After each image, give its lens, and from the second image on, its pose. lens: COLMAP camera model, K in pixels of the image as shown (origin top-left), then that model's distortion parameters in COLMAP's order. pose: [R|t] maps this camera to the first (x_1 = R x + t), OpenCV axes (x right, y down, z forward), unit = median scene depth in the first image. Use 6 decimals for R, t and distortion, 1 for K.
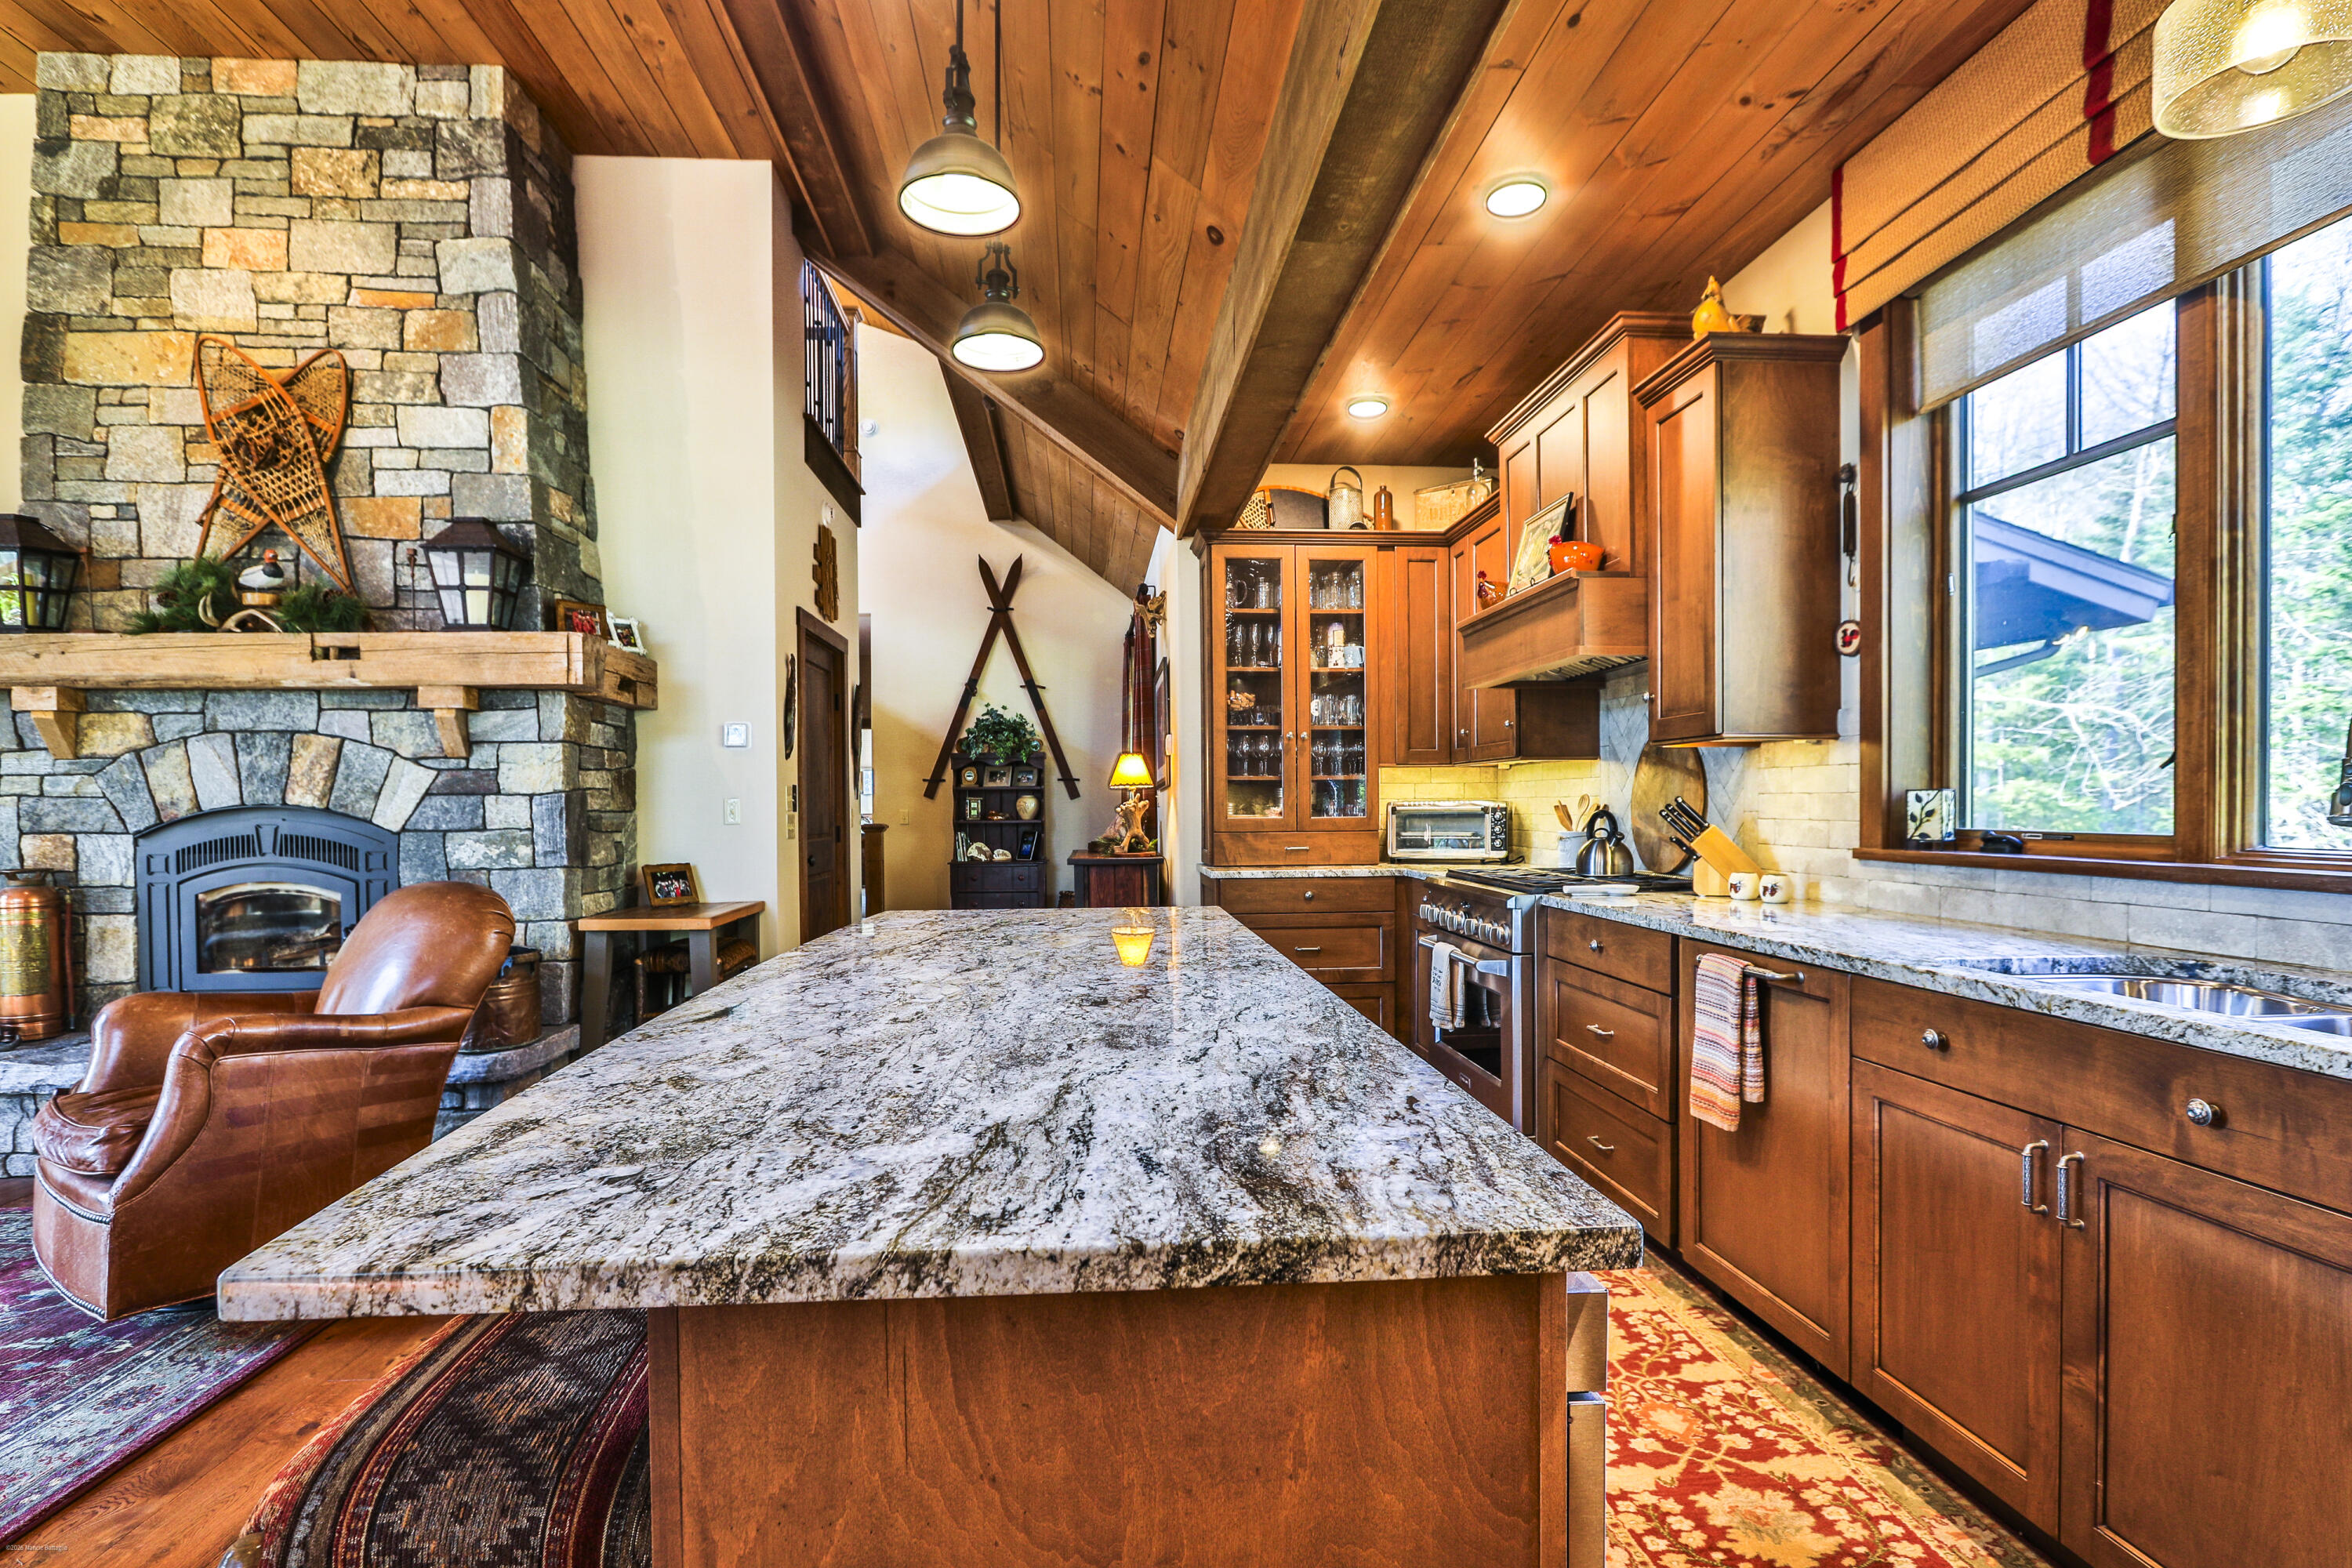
lens RADIAL K [[1142.8, 0, 1179.3], [0, 1142.8, 820.2], [0, 0, 1]] dist [-0.004963, -0.001176]
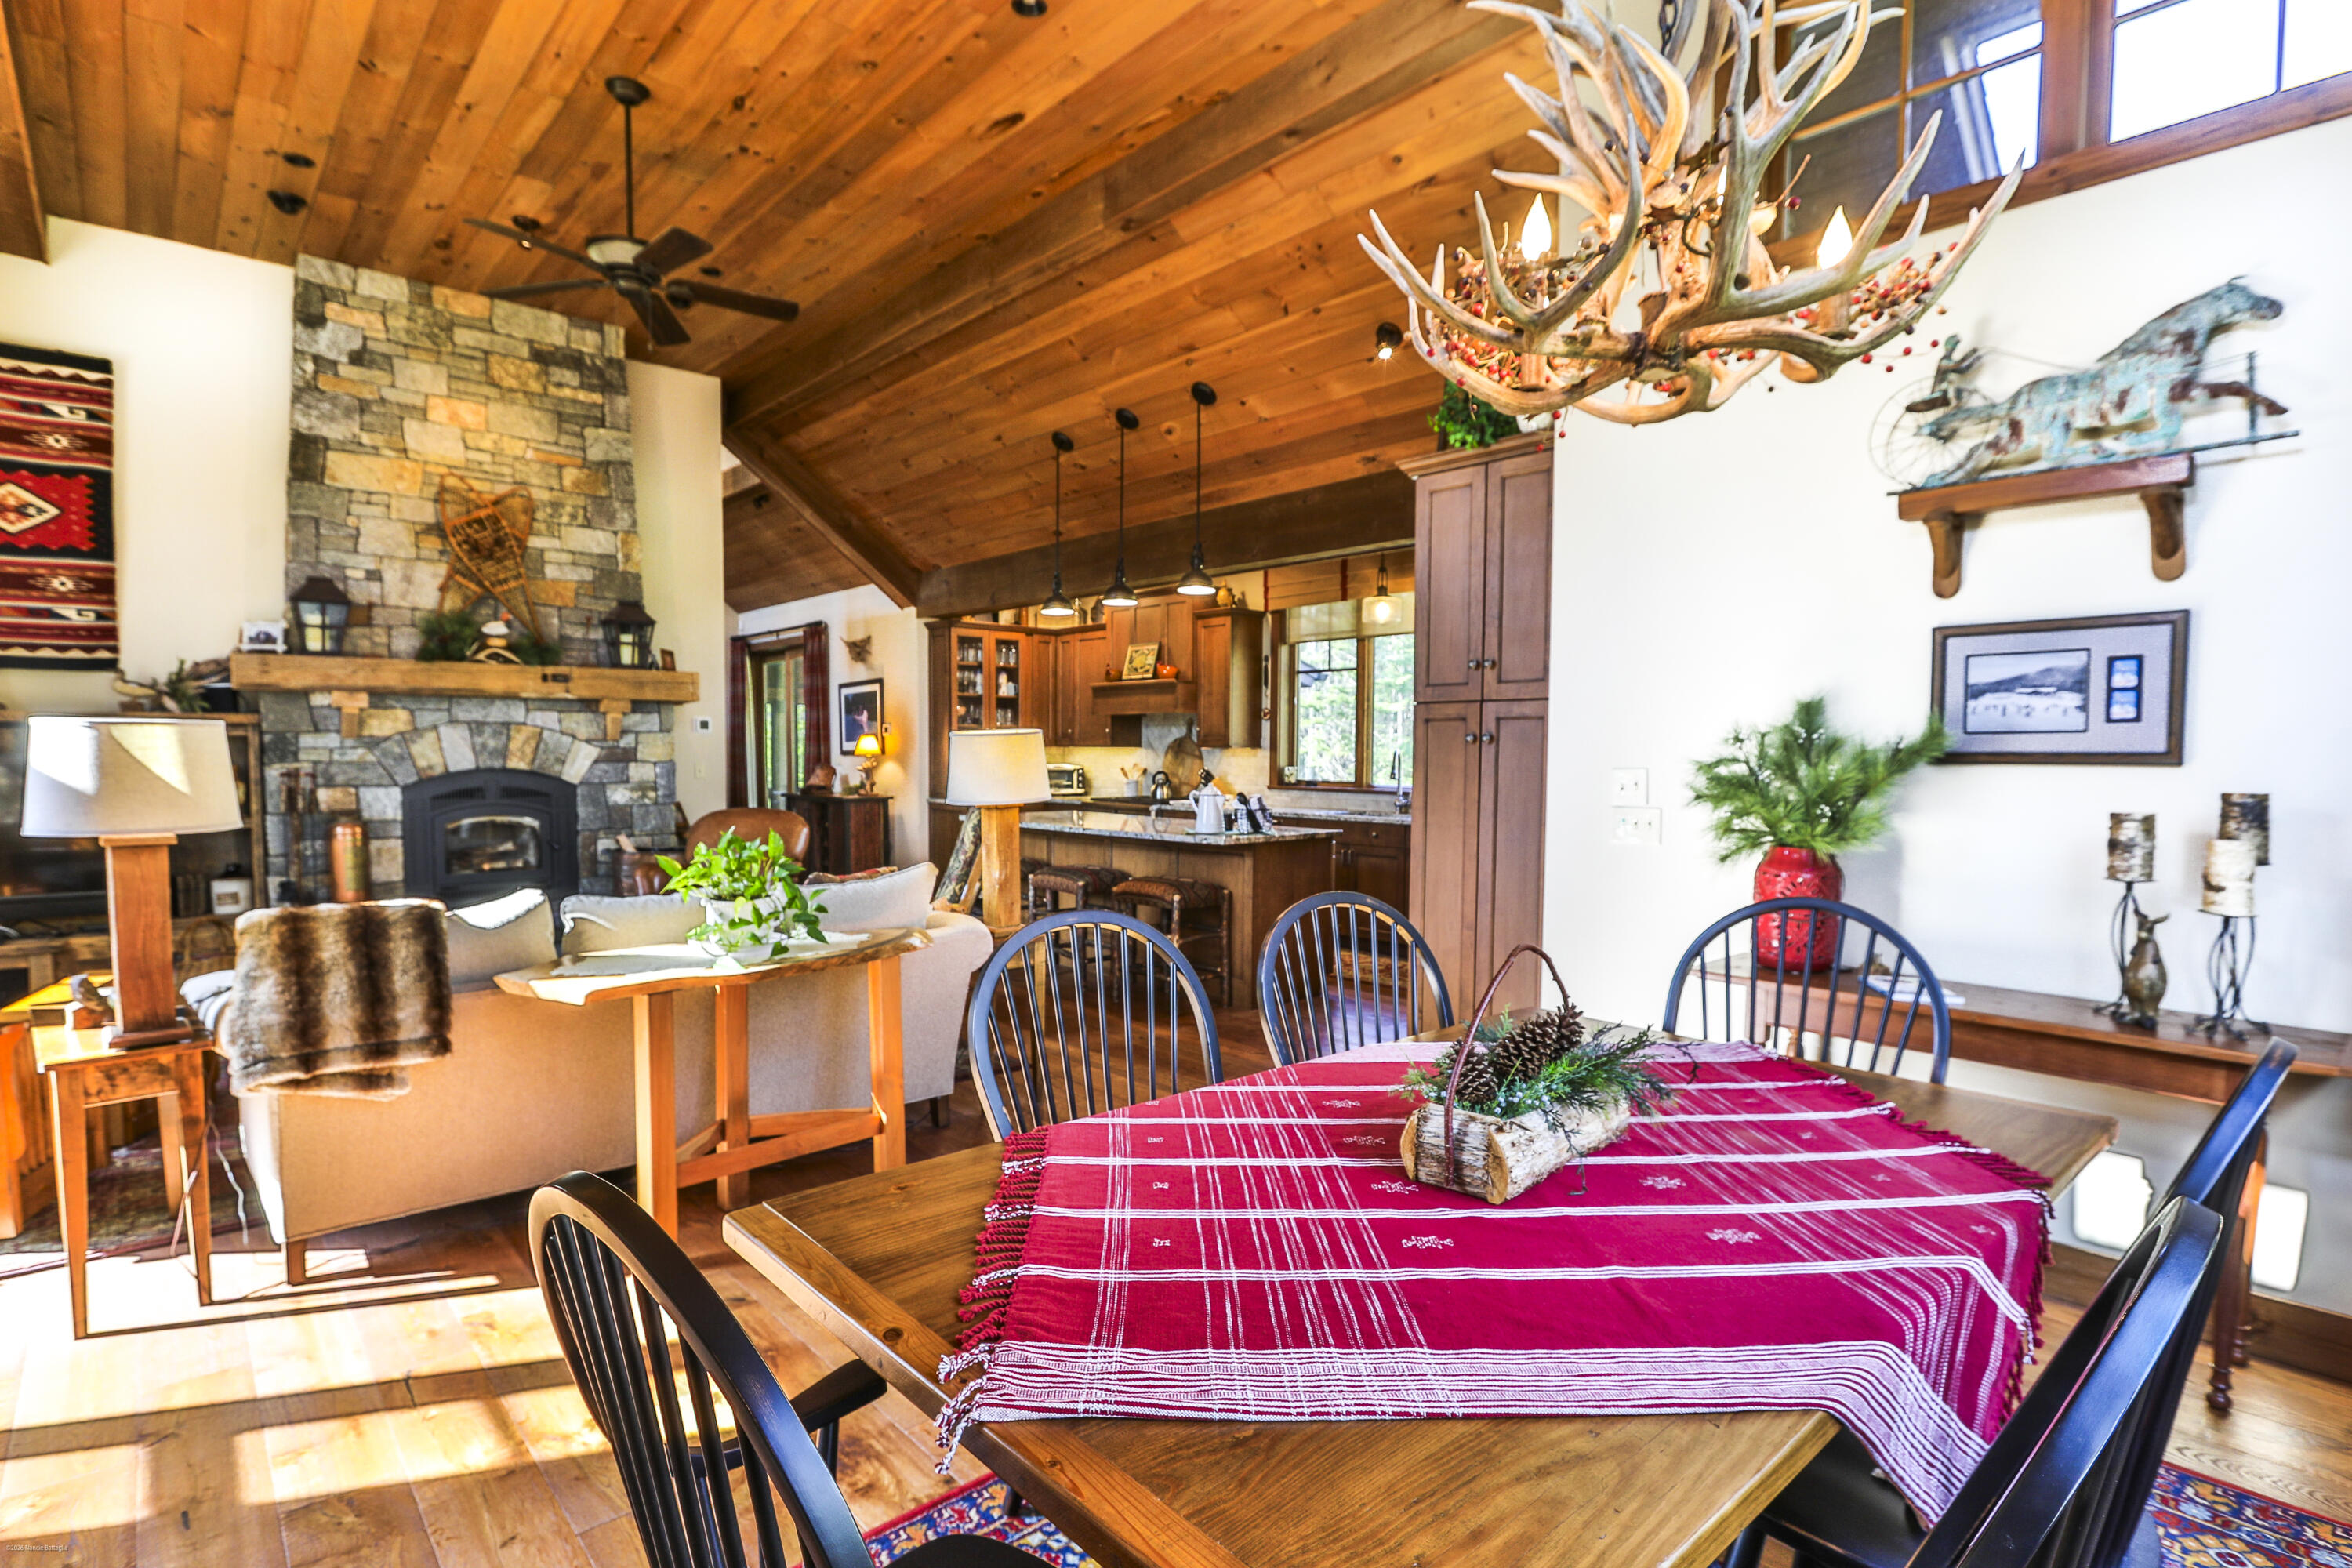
lens RADIAL K [[1142.0, 0, 1184.6], [0, 1142.0, 800.3], [0, 0, 1]] dist [-0.004996, 0.000604]
pose [[0.787941, -0.016274, 0.615535, -1.006466], [-0.001711, 0.999589, 0.028619, -0.015669], [-0.615748, -0.023603, 0.787589, -0.867440]]
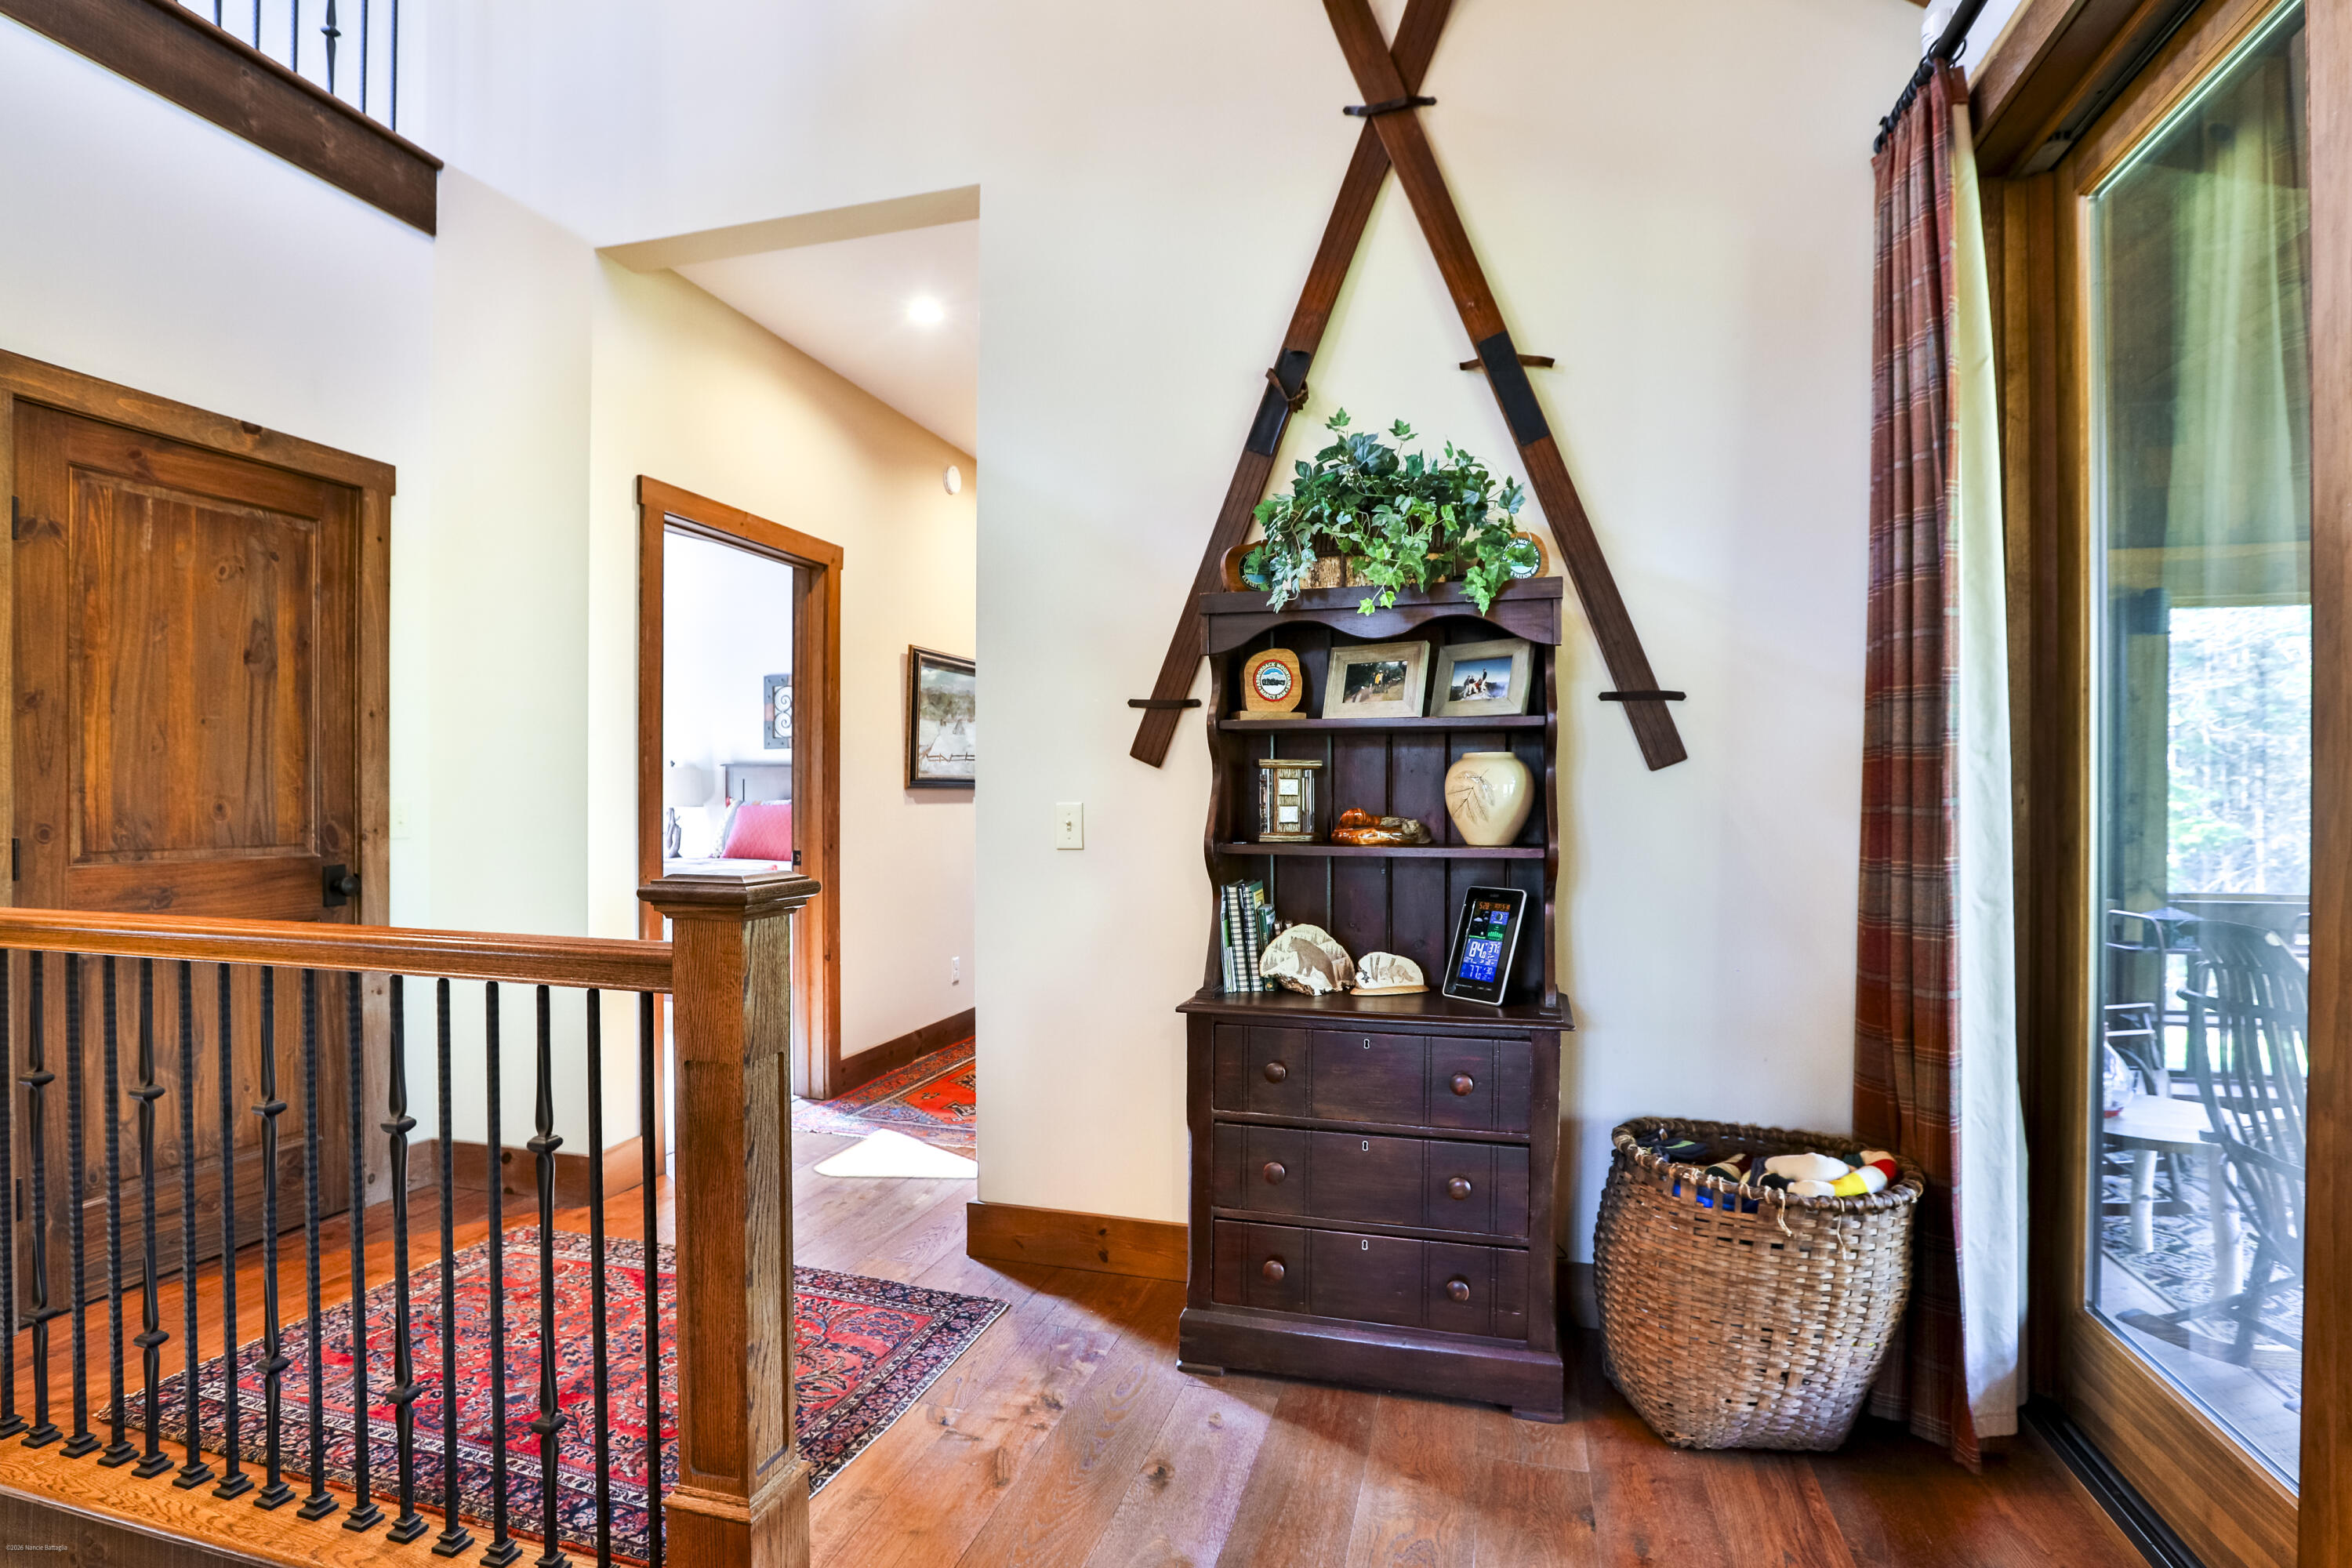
lens RADIAL K [[1142.0, 0, 1184.6], [0, 1142.0, 800.3], [0, 0, 1]] dist [-0.004996, 0.000604]
pose [[0.940972, 0.010331, -0.338328, -0.240598], [-0.012000, 0.999924, -0.002841, -0.019902], [0.338273, 0.006733, 0.941024, 1.600338]]
